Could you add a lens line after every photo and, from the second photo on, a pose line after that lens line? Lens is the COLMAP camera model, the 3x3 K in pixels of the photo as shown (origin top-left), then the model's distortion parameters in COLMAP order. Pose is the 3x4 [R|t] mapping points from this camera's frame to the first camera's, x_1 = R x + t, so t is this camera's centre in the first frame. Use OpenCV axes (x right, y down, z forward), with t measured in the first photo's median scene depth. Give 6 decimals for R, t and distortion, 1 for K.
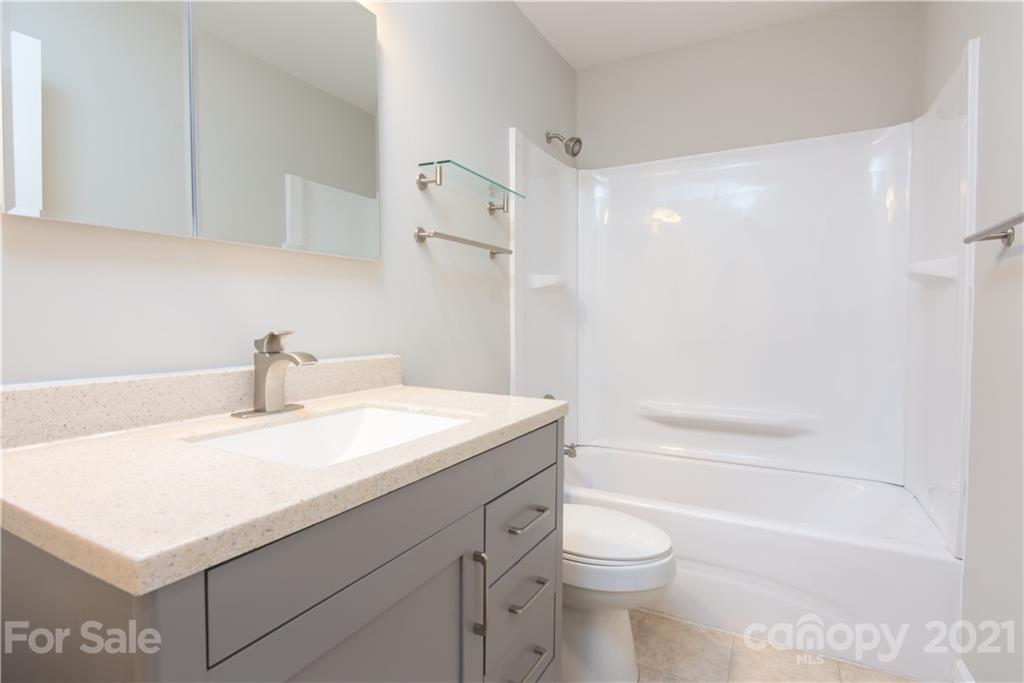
lens RADIAL K [[518.4, 0, 512.0], [0, 518.4, 341.5], [0, 0, 1]] dist [-0.029446, -0.000707]
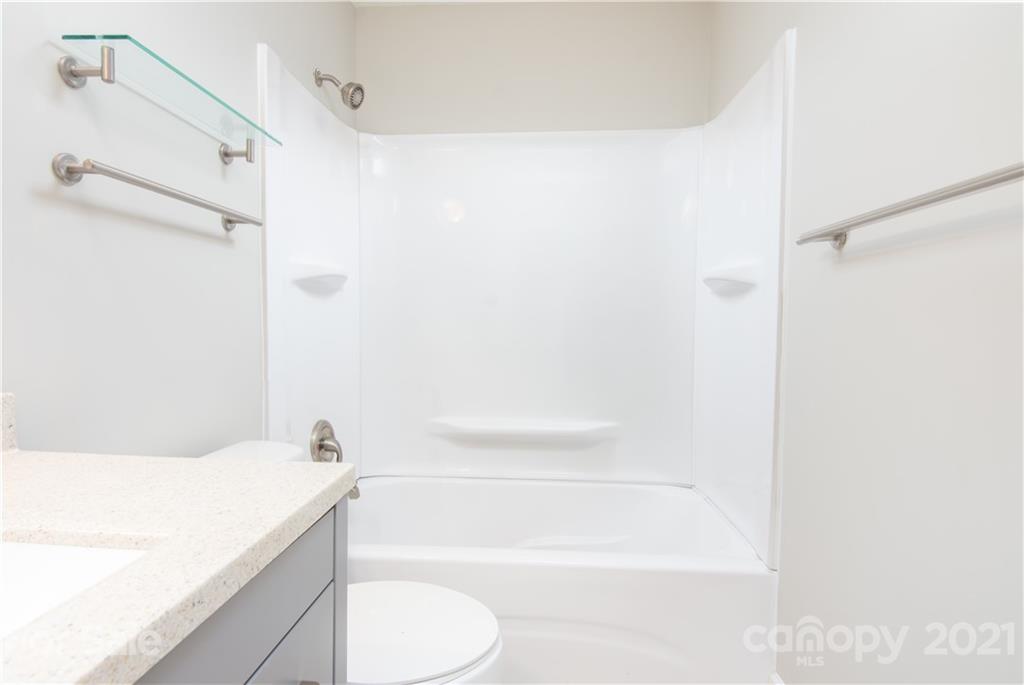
lens RADIAL K [[537.1, 0, 512.0], [0, 537.1, 342.5], [0, 0, 1]] dist [-0.002716, -0.001323]
pose [[0.917370, -0.012398, 0.397842, 0.018560], [0.015909, 0.999858, -0.005526, -0.008650], [-0.397718, 0.011398, 0.917437, 0.232538]]
